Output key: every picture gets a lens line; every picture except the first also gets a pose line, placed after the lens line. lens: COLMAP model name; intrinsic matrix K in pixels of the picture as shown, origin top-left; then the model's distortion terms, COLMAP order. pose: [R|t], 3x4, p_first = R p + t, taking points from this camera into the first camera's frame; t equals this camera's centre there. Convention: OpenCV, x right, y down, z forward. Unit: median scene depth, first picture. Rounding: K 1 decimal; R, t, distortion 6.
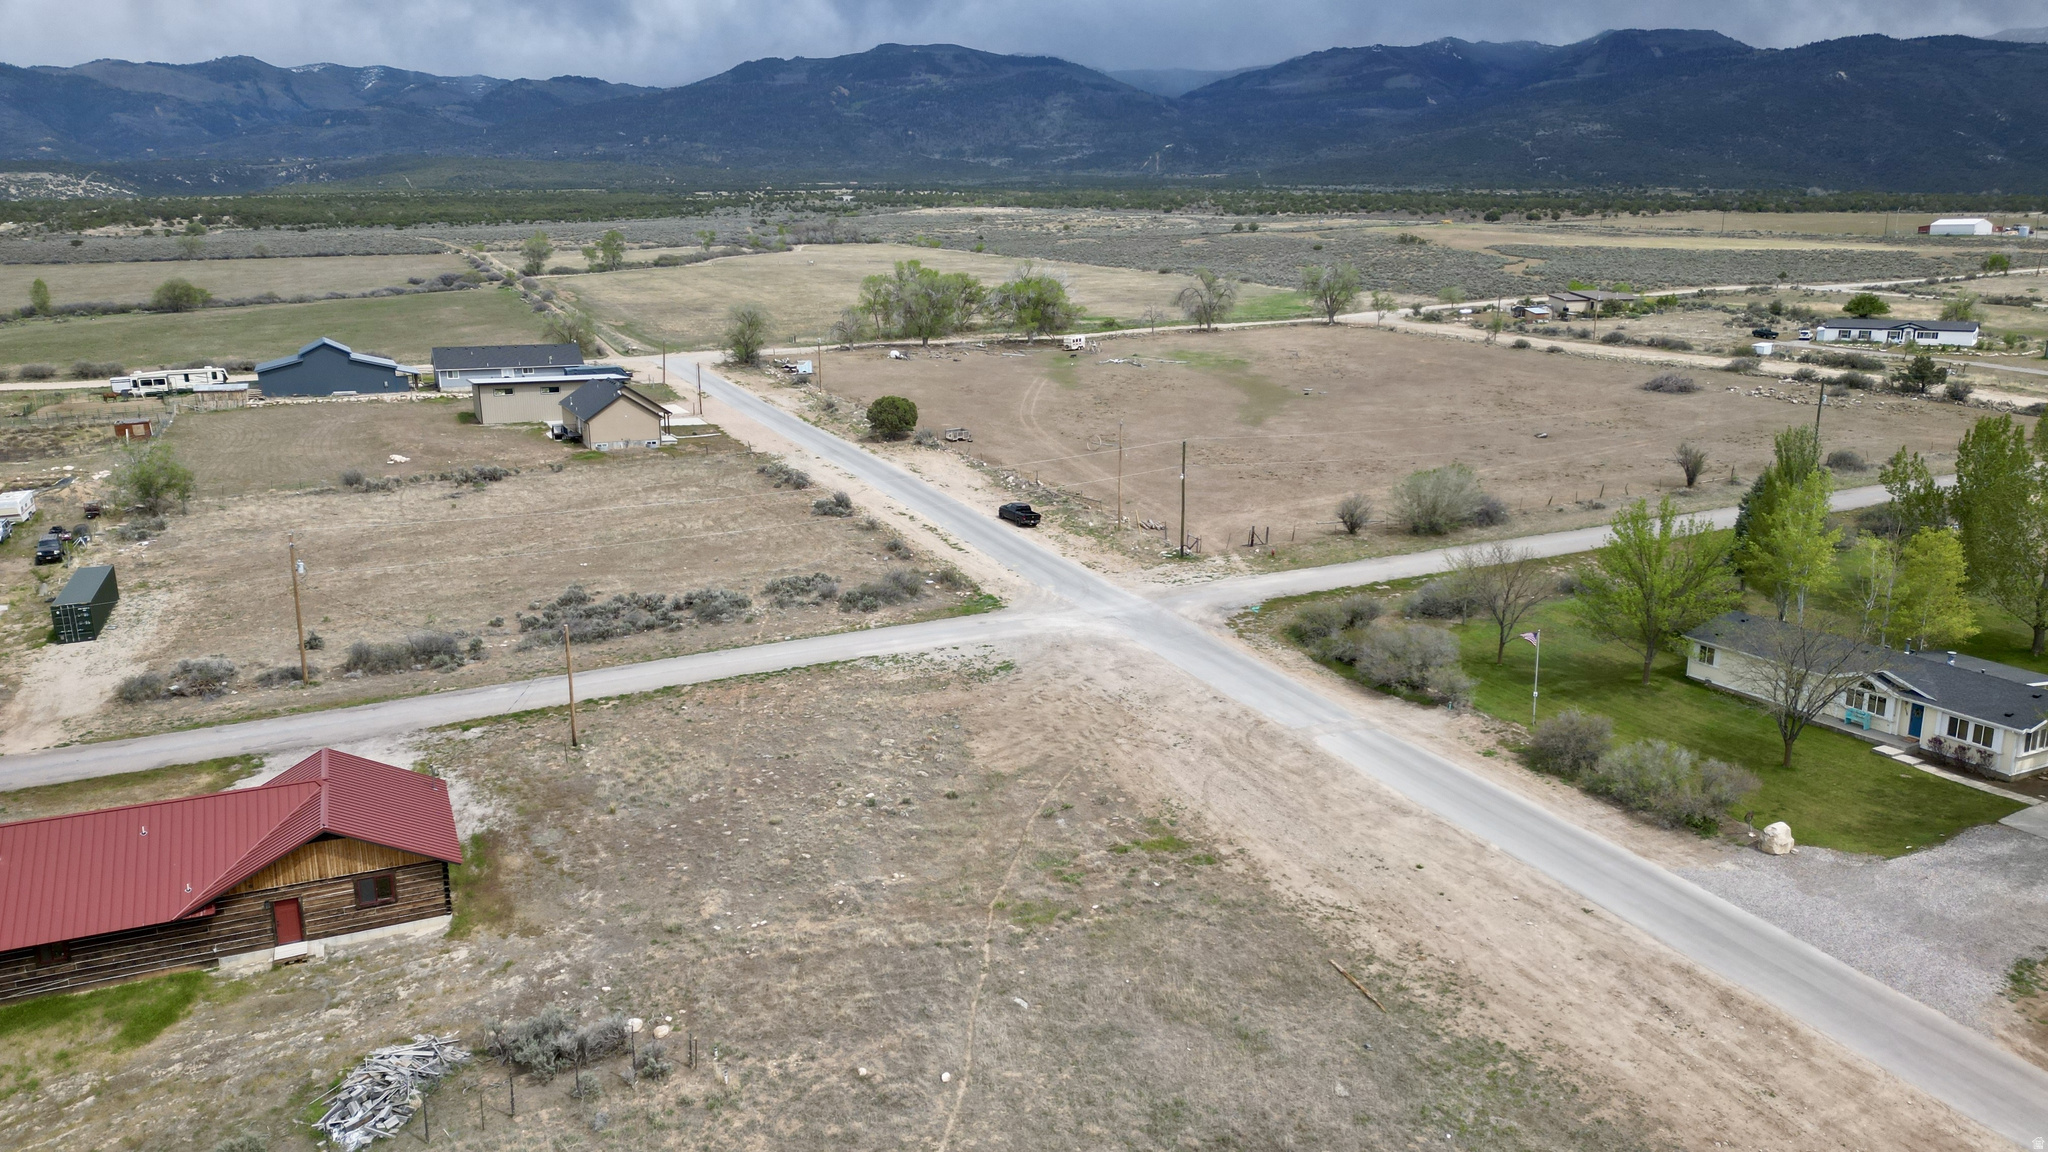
lens RADIAL K [[1420.2, 0, 1024.0], [0, 1420.2, 576.0], [0, 0, 1]] dist [0.085130, -0.082876]
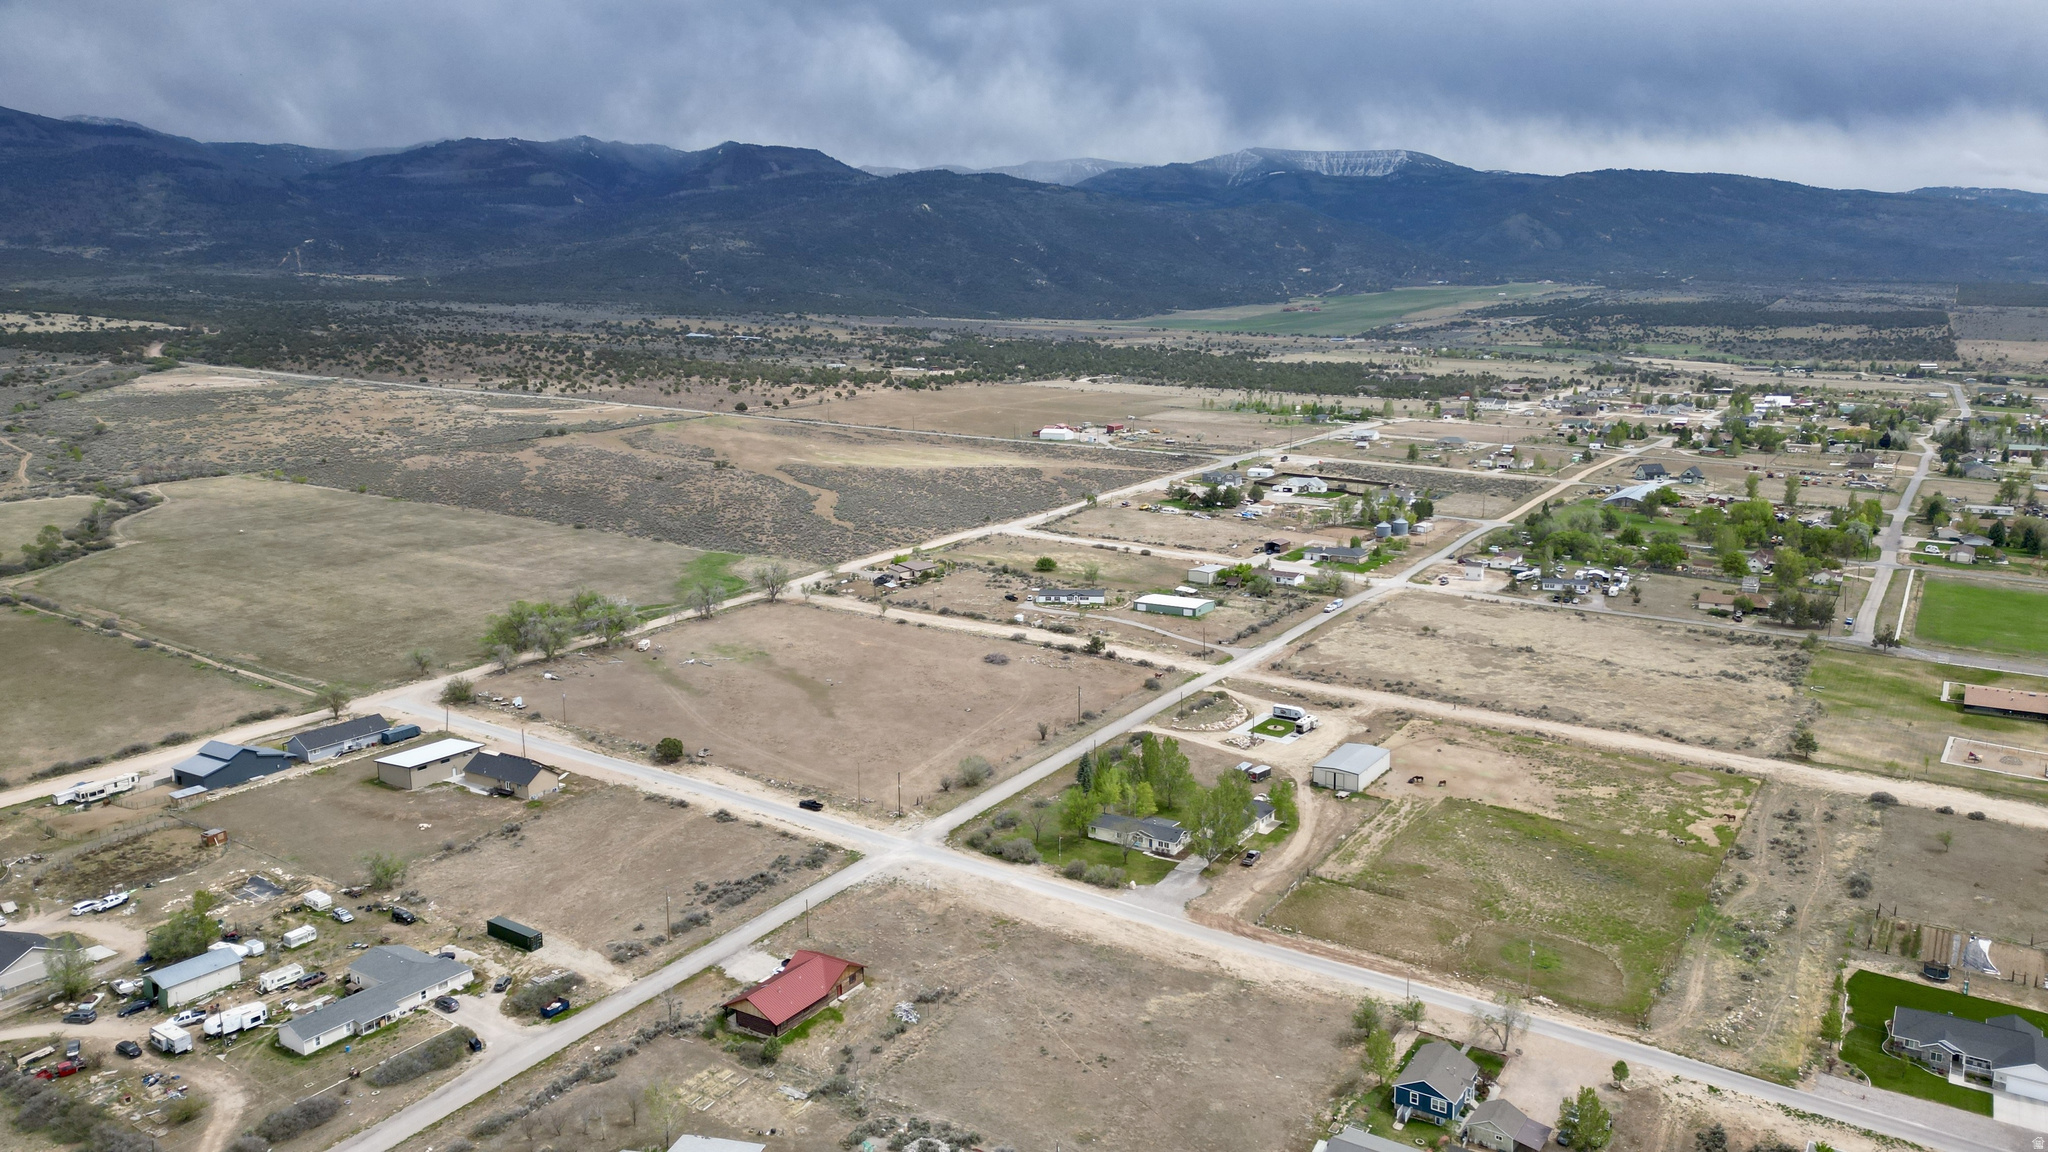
lens RADIAL K [[1421.4, 0, 1024.0], [0, 1421.4, 576.0], [0, 0, 1]] dist [0.117242, -0.135731]
pose [[0.844537, -0.099560, 0.526161, -1.300428], [0.126506, 0.991847, -0.015376, -0.484002], [-0.520340, 0.079548, 0.850246, -1.711970]]
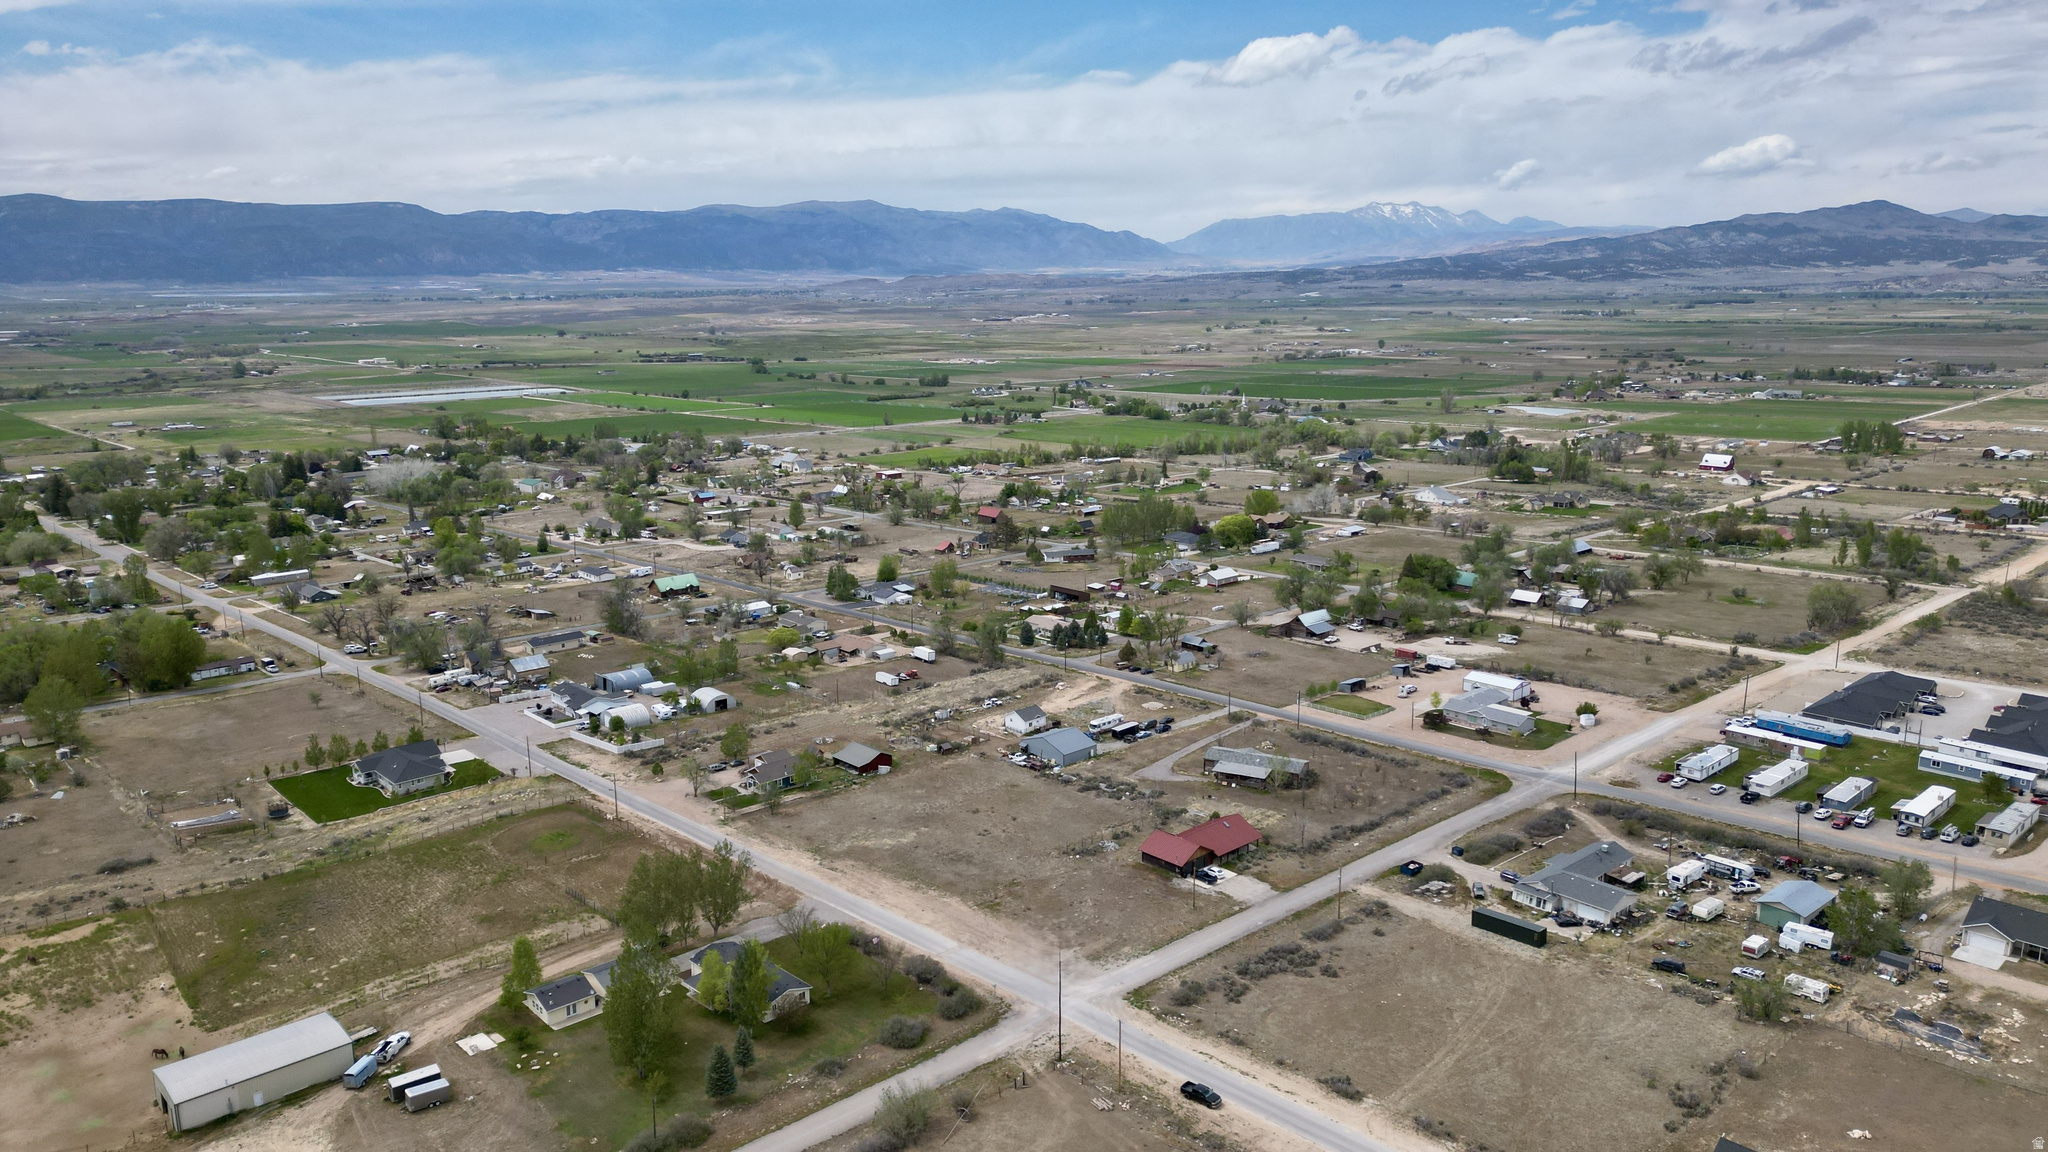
lens RADIAL K [[1421.4, 0, 1024.0], [0, 1421.4, 576.0], [0, 0, 1]] dist [0.117242, -0.135731]
pose [[-0.948553, 0.077855, -0.306896, 0.790916], [-0.061953, 0.904919, 0.421051, -1.550112], [0.310497, 0.418402, -0.853540, 2.798123]]
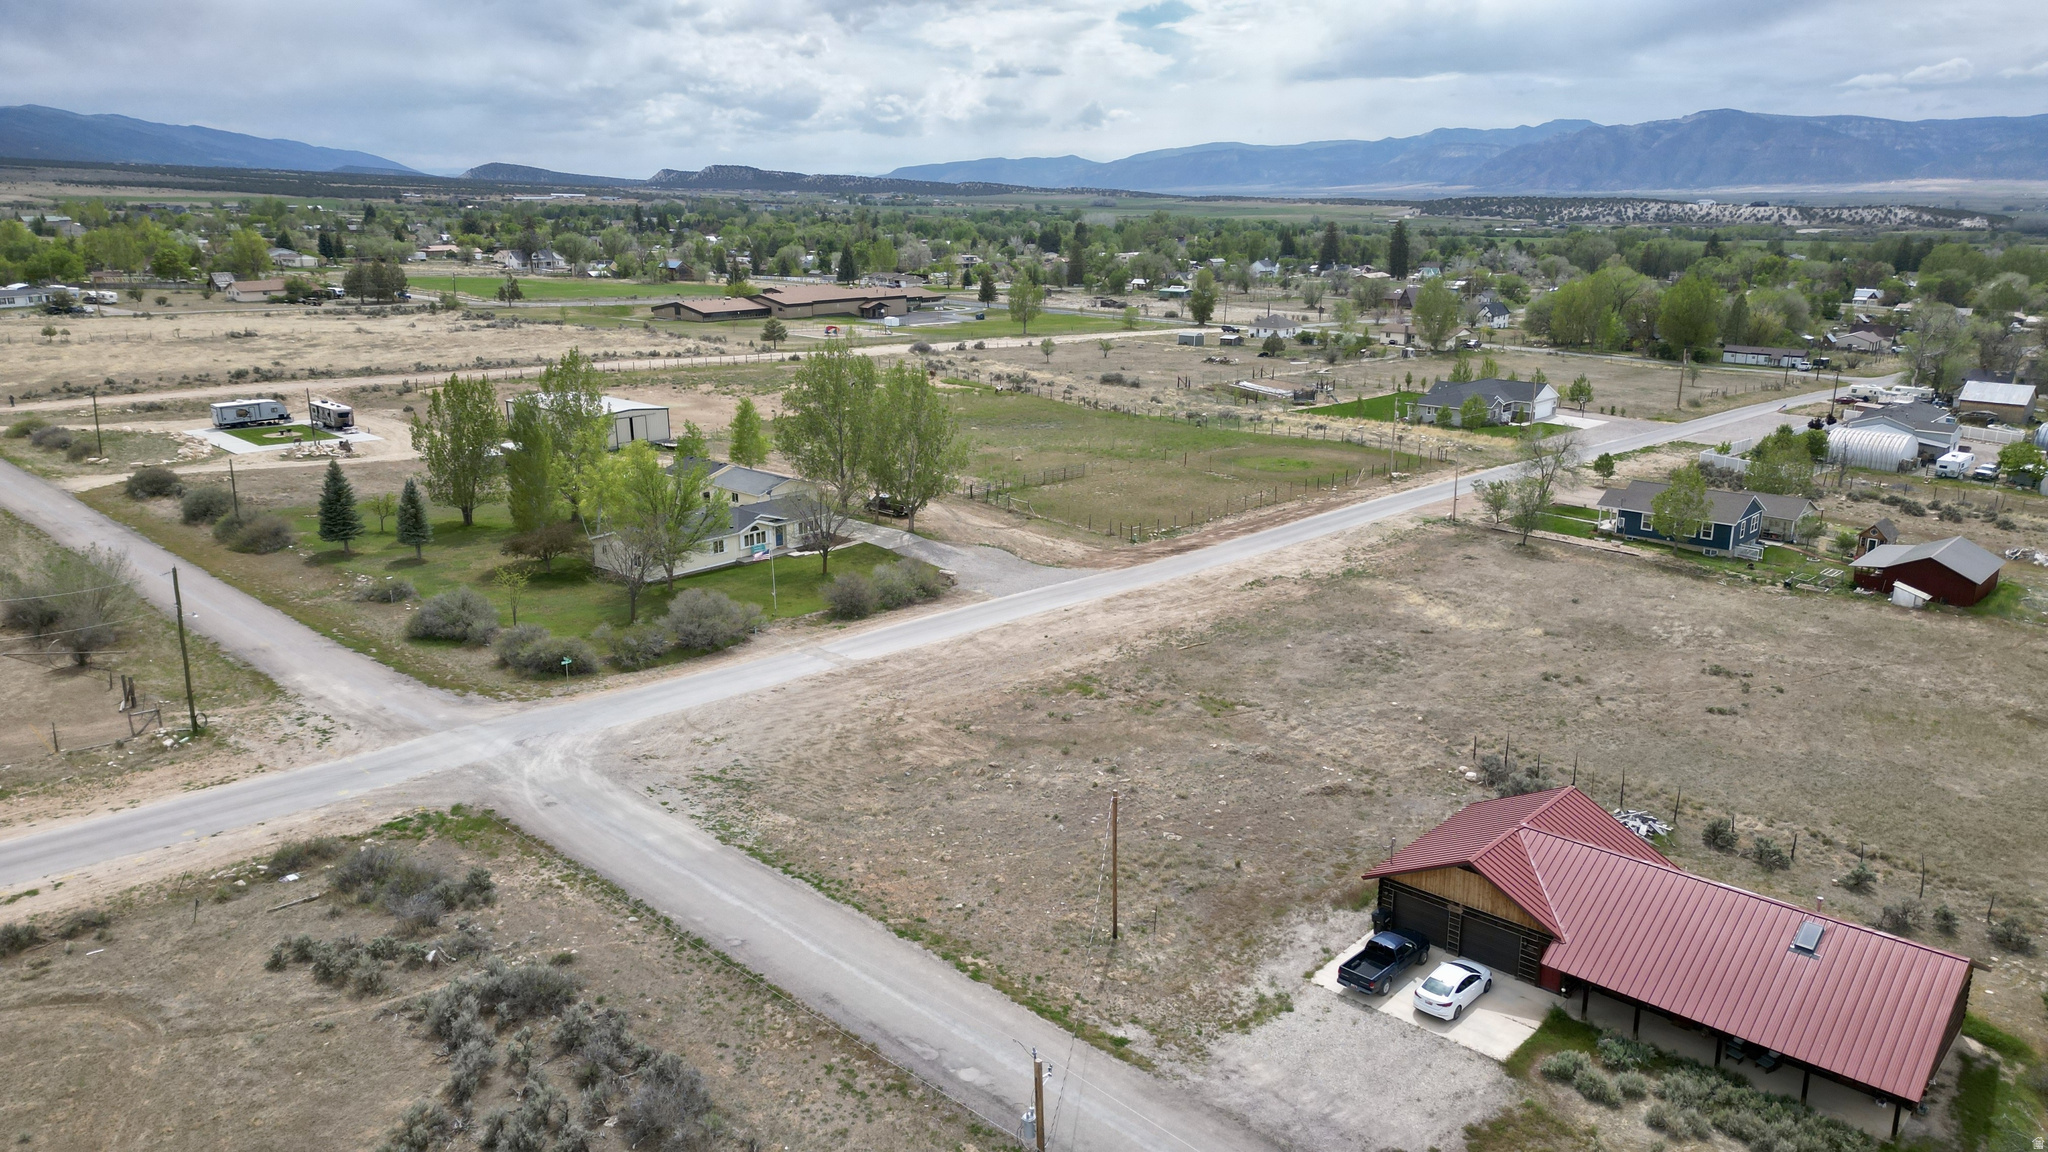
lens RADIAL K [[1420.2, 0, 1024.0], [0, 1420.2, 576.0], [0, 0, 1]] dist [0.085130, -0.082876]
pose [[-0.371883, -0.237930, 0.897269, -0.840965], [0.219567, 0.916620, 0.334063, -0.297875], [-0.901939, 0.321243, -0.288634, 1.067358]]
